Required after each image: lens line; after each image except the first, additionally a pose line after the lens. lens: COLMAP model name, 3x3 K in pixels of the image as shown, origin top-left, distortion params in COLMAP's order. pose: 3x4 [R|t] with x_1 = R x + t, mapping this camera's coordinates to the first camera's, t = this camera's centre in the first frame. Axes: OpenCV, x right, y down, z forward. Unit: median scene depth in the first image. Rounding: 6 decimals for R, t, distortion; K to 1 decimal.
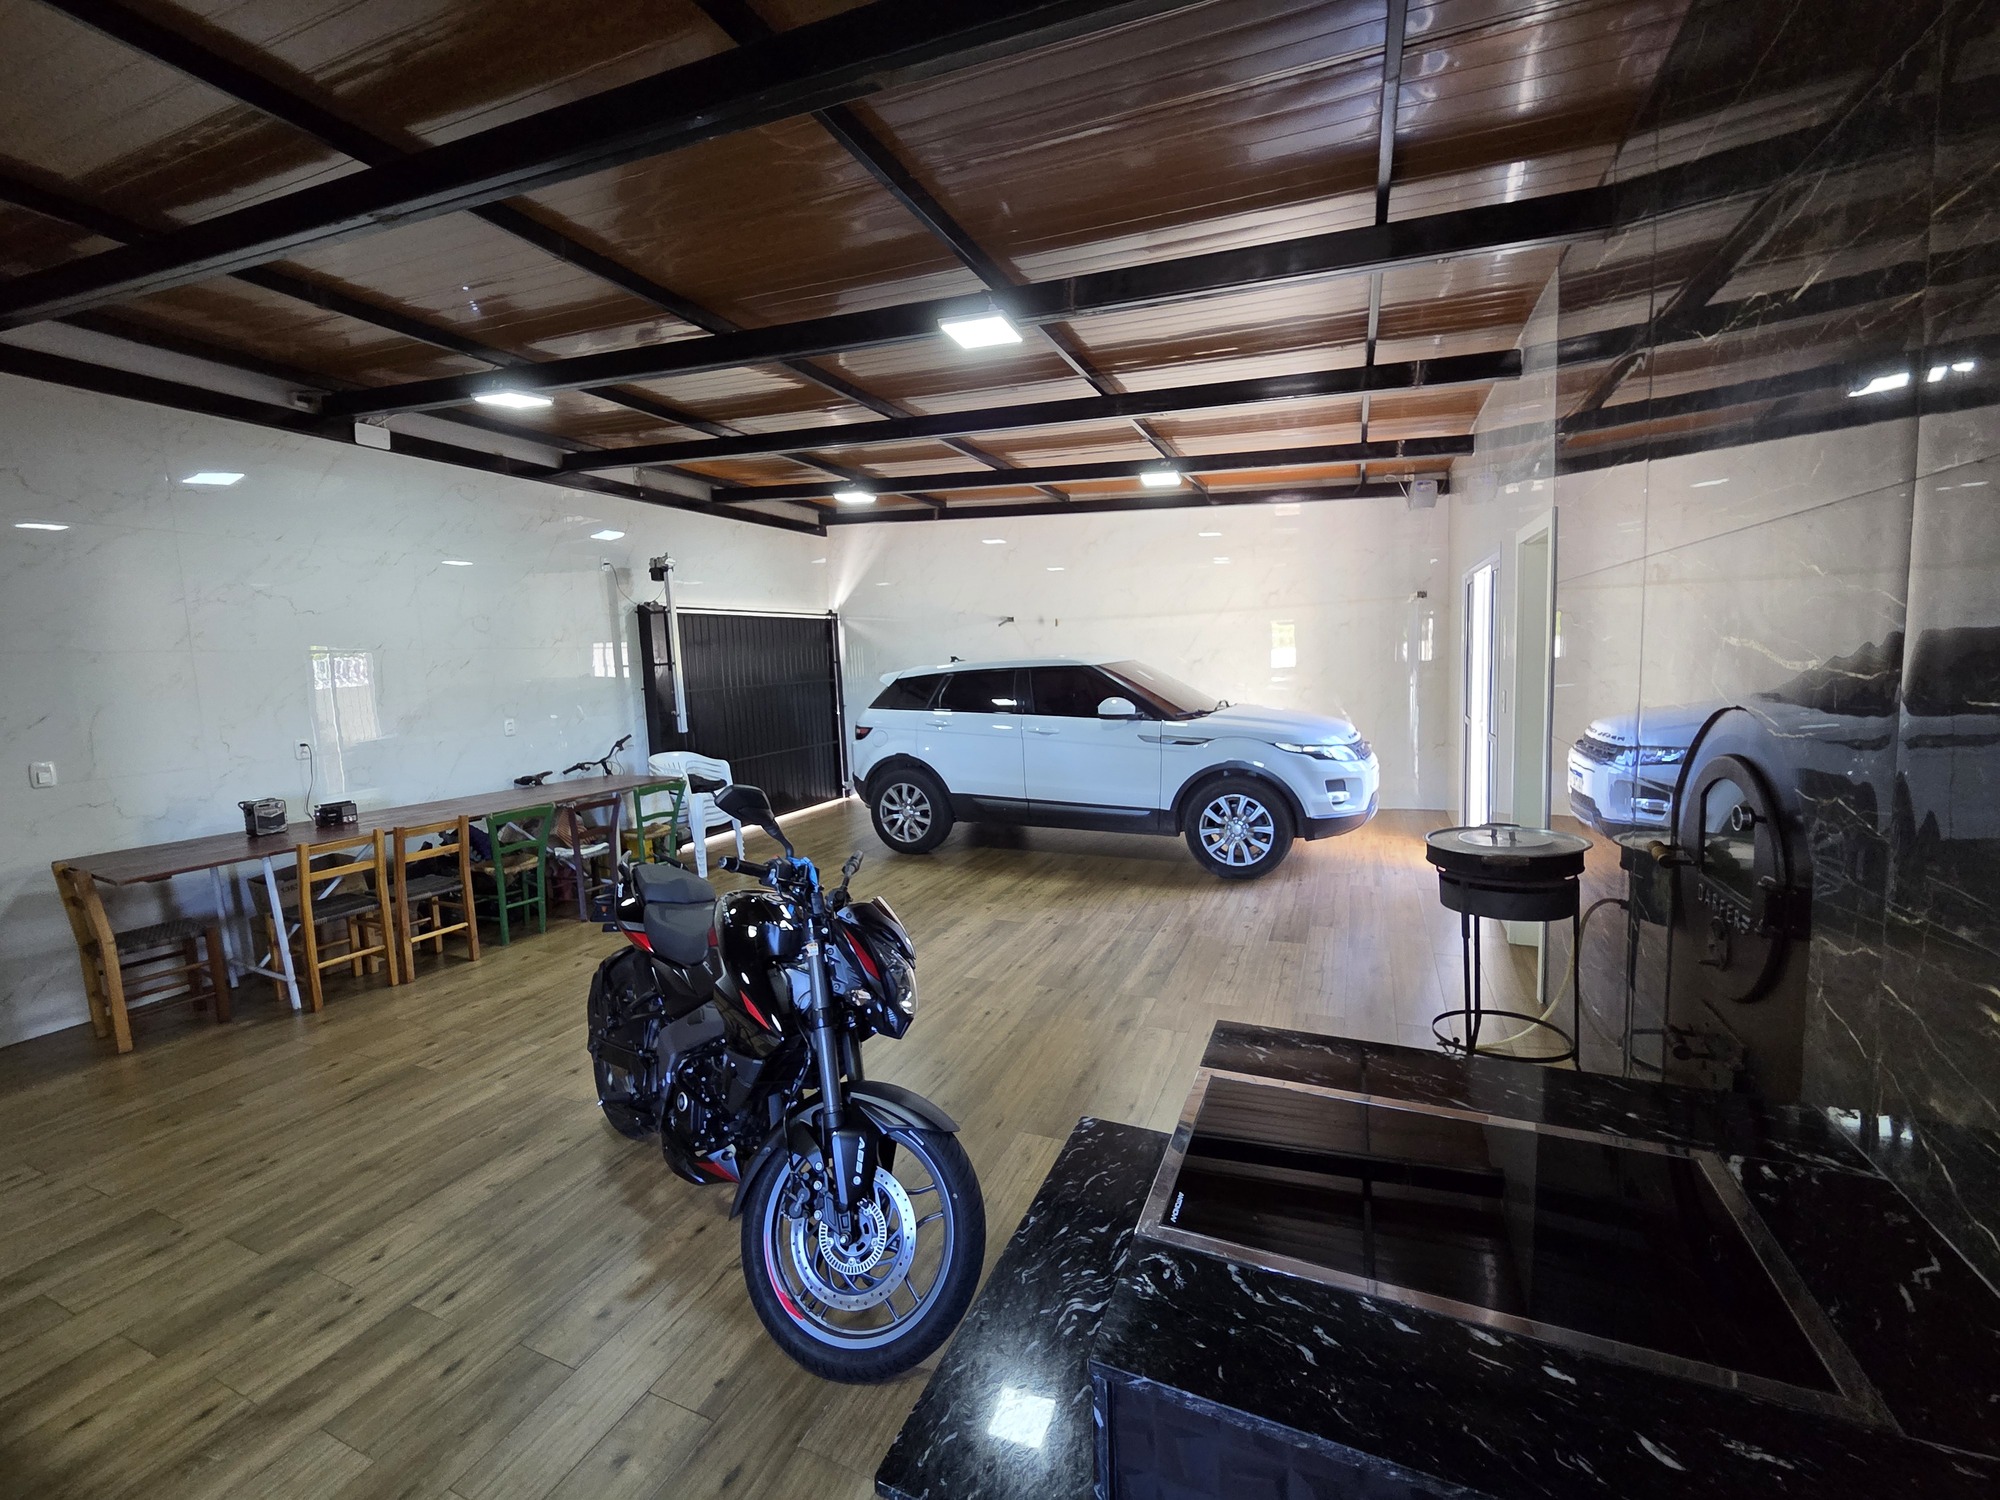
lens RADIAL K [[819.2, 0, 989.5], [0, 819.2, 737.7], [0, 0, 1]] dist [0.003876, -0.000738]
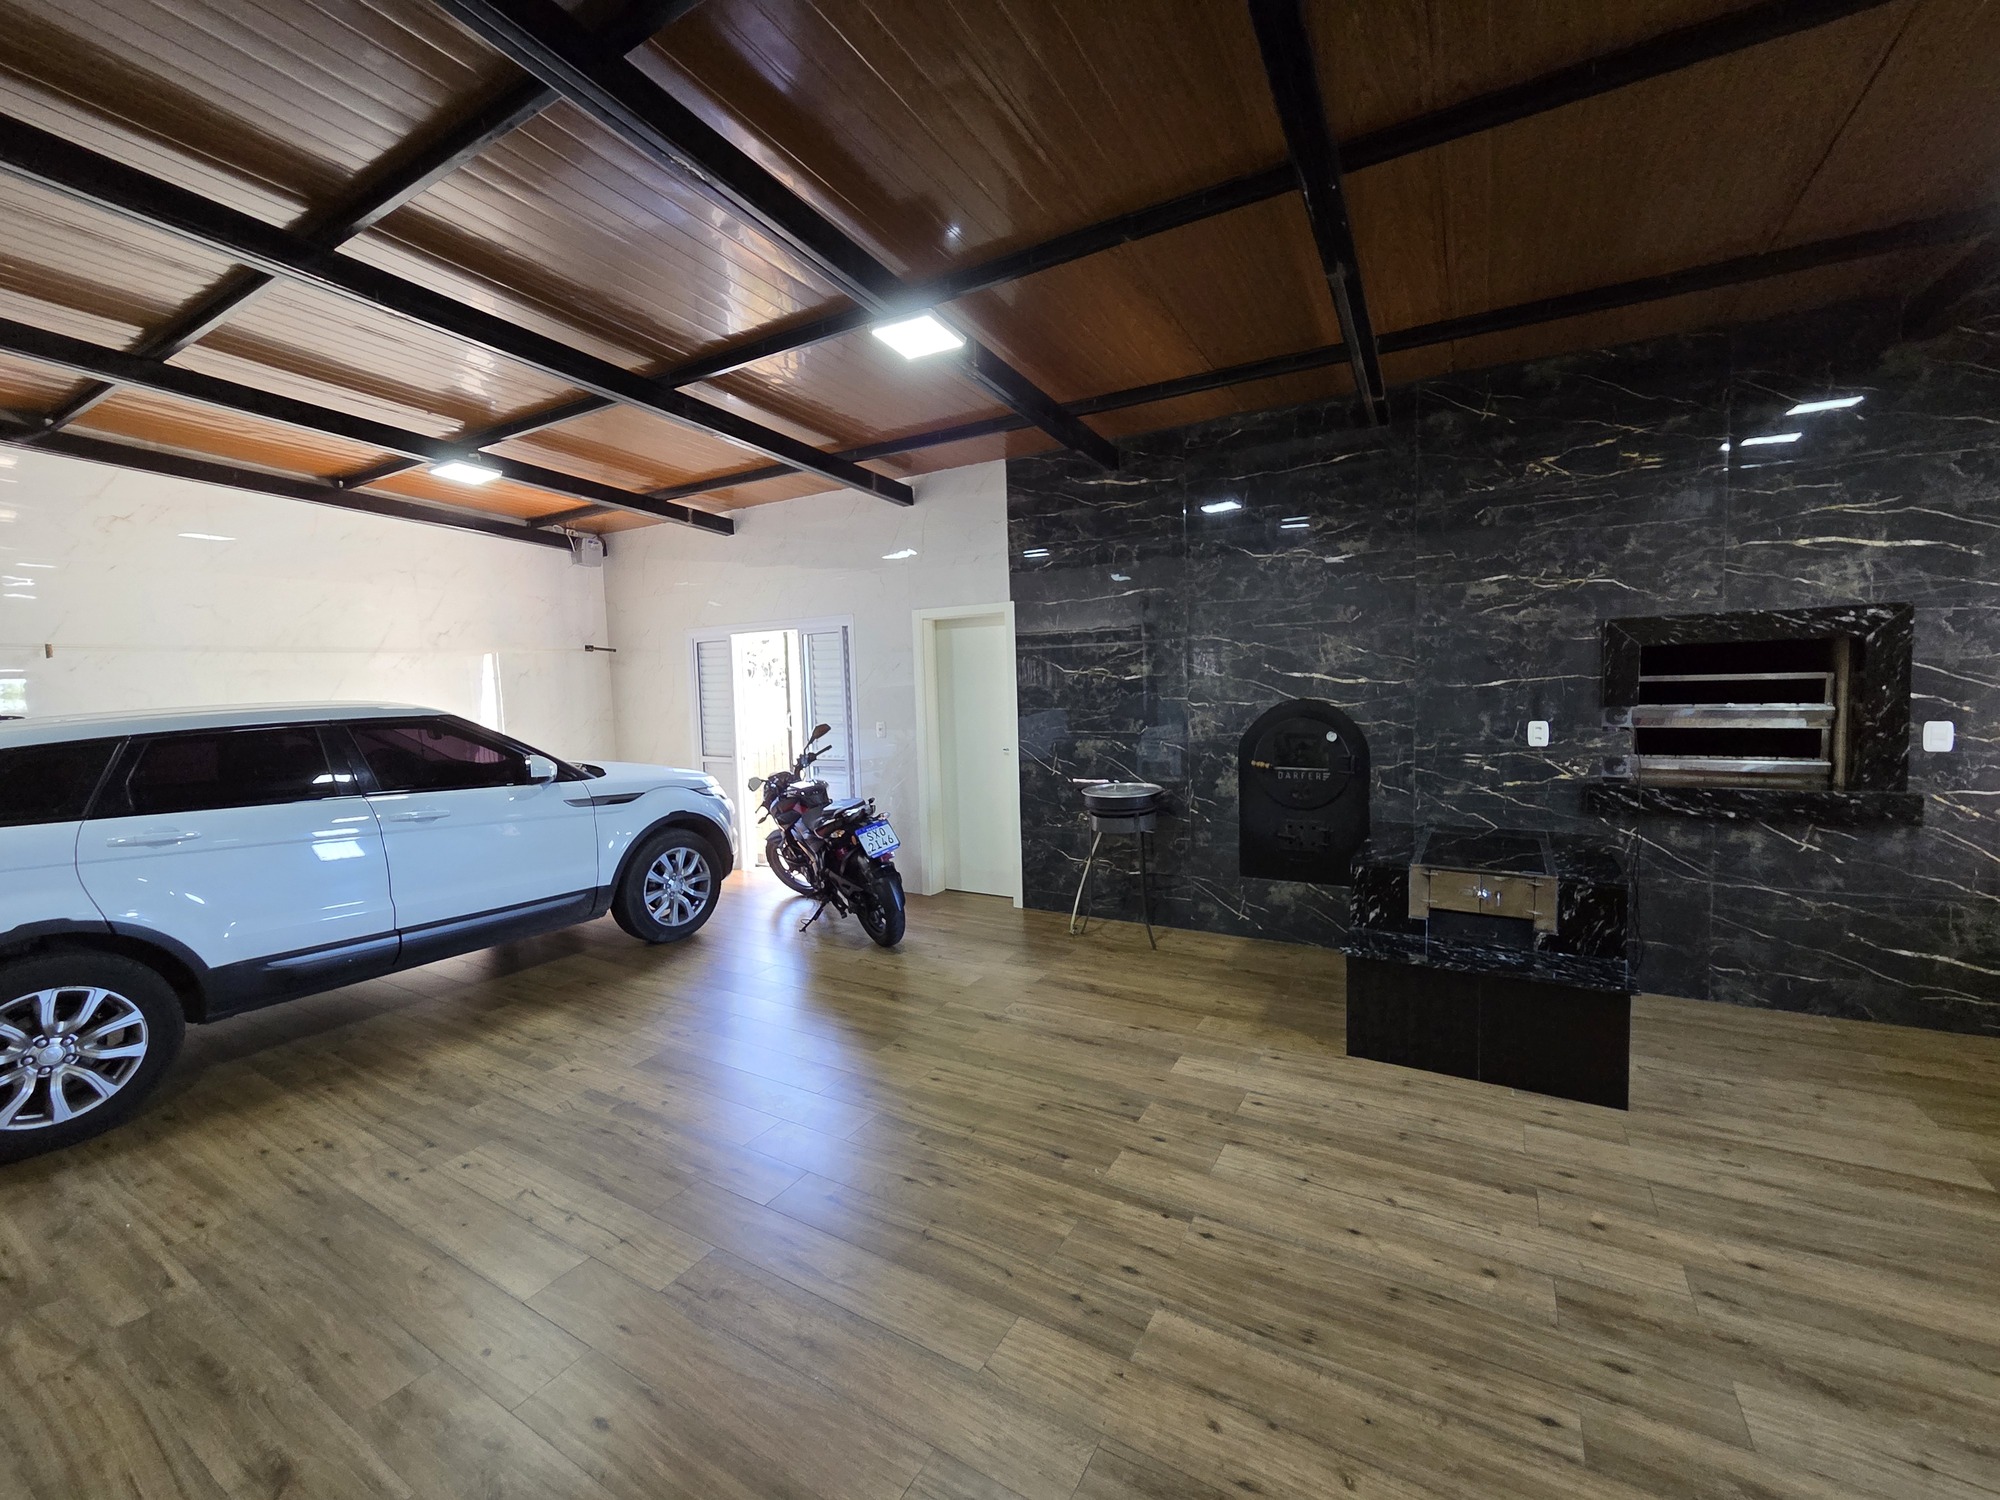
lens RADIAL K [[819.2, 0, 989.5], [0, 819.2, 737.7], [0, 0, 1]] dist [0.003876, -0.000738]
pose [[0.123864, -0.036836, 0.991615, -0.583241], [0.125949, 0.991812, 0.021111, -0.029677], [-0.984274, 0.122278, 0.127489, 0.526075]]
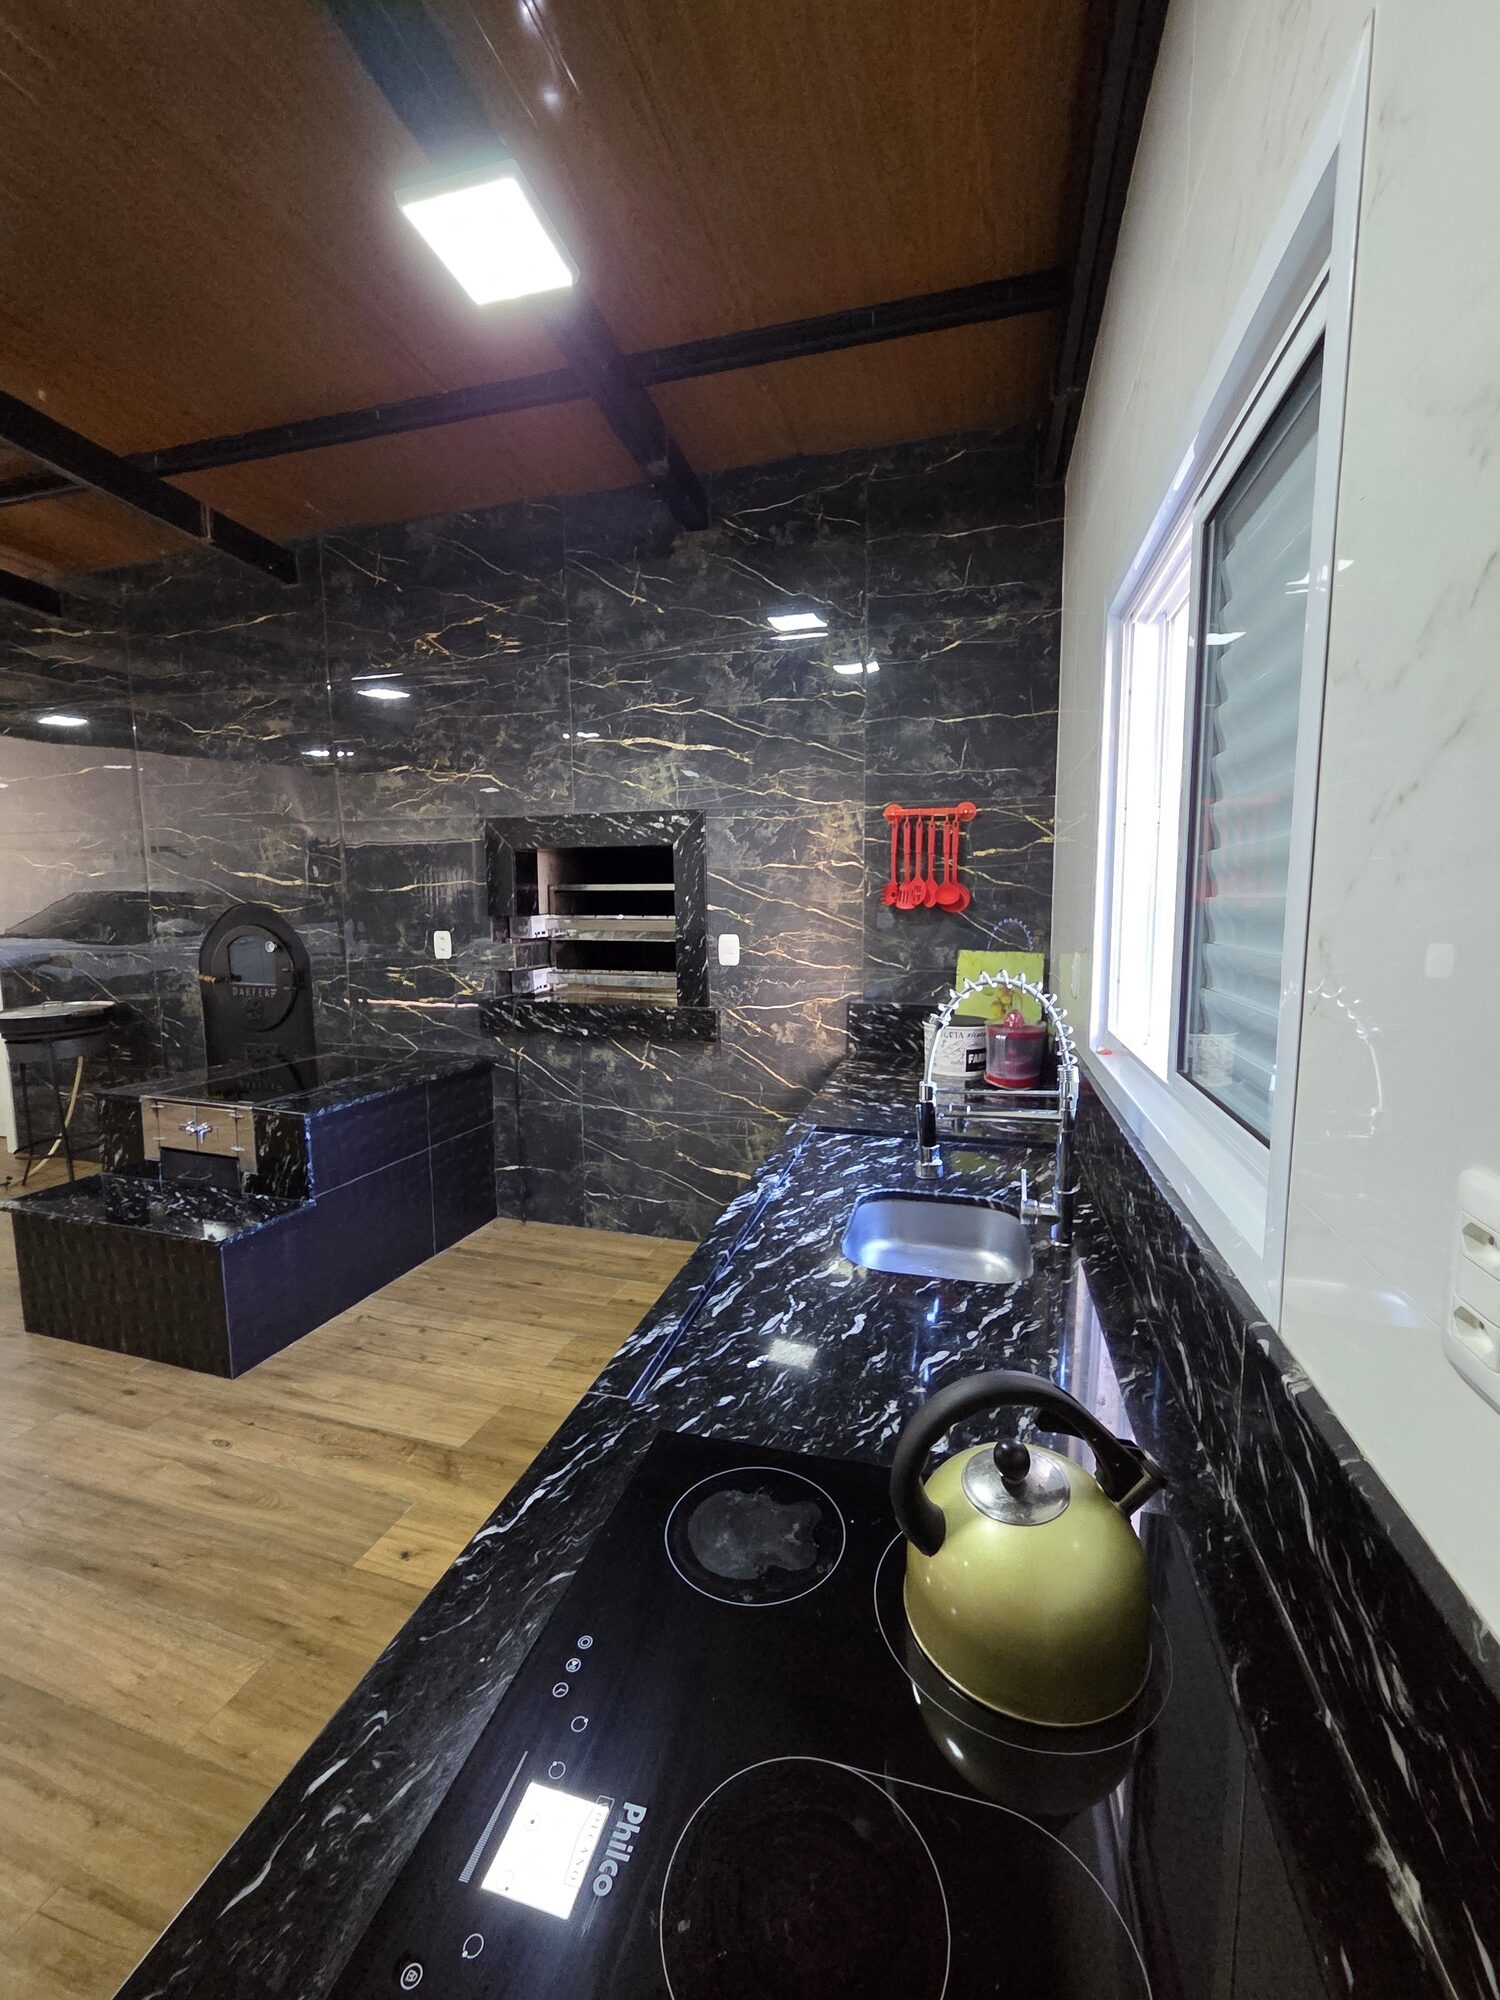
lens RADIAL K [[819.2, 0, 756.2], [0, 819.2, 987.2], [0, 0, 1]] dist [0.003876, -0.000738]
pose [[-0.114503, -0.068426, 0.991064, -0.482580], [0.106575, 0.991021, 0.080736, 0.051741], [-0.987690, 0.114867, -0.106183, -0.040538]]
